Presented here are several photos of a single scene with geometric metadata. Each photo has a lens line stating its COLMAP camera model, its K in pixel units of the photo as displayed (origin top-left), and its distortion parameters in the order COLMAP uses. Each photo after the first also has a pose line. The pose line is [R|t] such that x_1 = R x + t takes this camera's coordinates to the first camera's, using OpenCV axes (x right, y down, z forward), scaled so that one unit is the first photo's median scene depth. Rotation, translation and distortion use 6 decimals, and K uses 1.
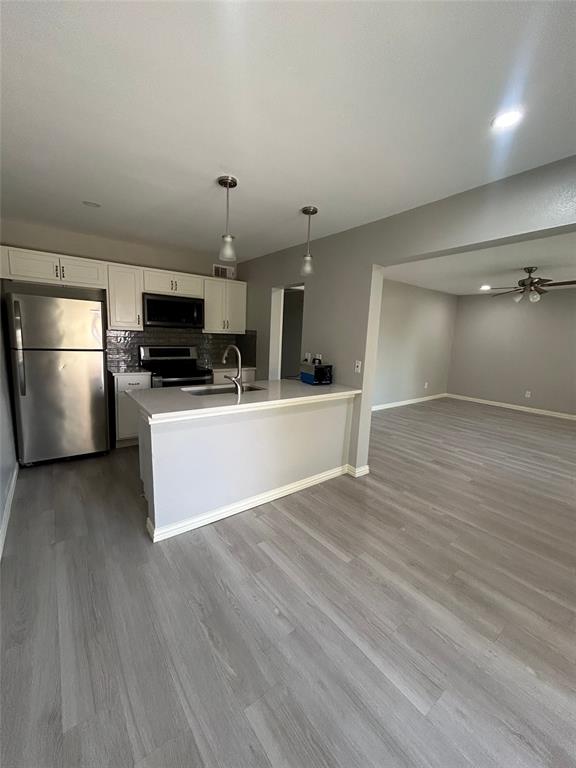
lens RADIAL K [[312.0, 0, 289.8], [0, 312.0, 383.3], [0, 0, 1]] dist [-0.001084, -0.000013]
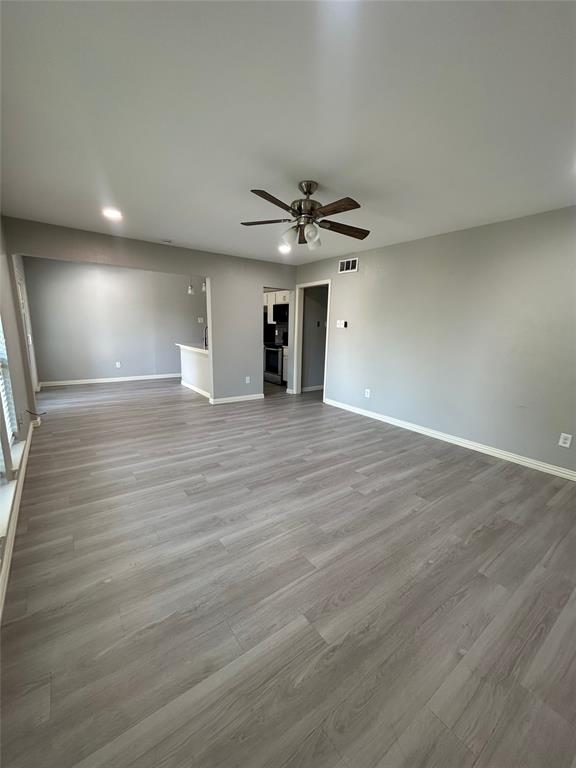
lens RADIAL K [[312.0, 0, 289.8], [0, 312.0, 383.3], [0, 0, 1]] dist [-0.001084, -0.000013]
pose [[-0.018728, 0.146206, -0.989077, 2.063670], [-0.184238, 0.971805, 0.147141, -0.146498], [0.982703, 0.184981, 0.008737, 1.537130]]
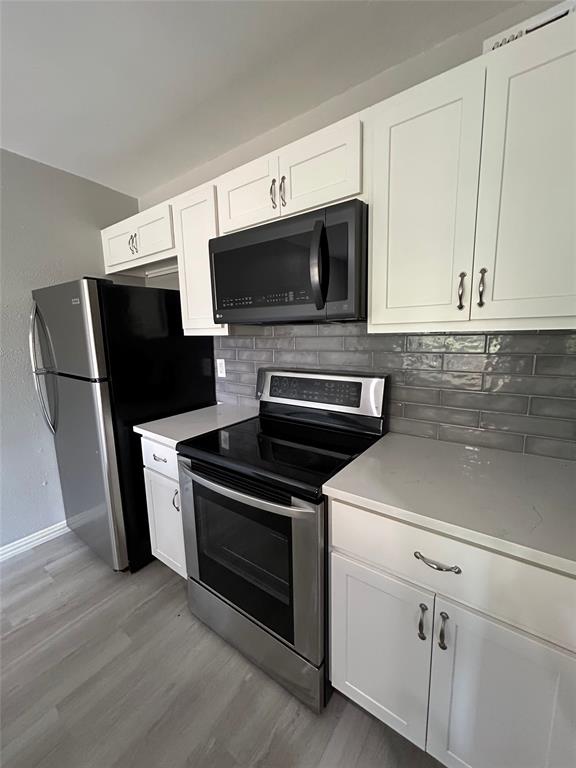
lens RADIAL K [[312.0, 0, 289.8], [0, 312.0, 383.3], [0, 0, 1]] dist [-0.001084, -0.000013]
pose [[0.278539, 0.110175, -0.954085, -0.053723], [-0.120128, 0.989594, 0.079205, -0.199715], [0.952883, 0.092551, 0.288875, 1.303395]]
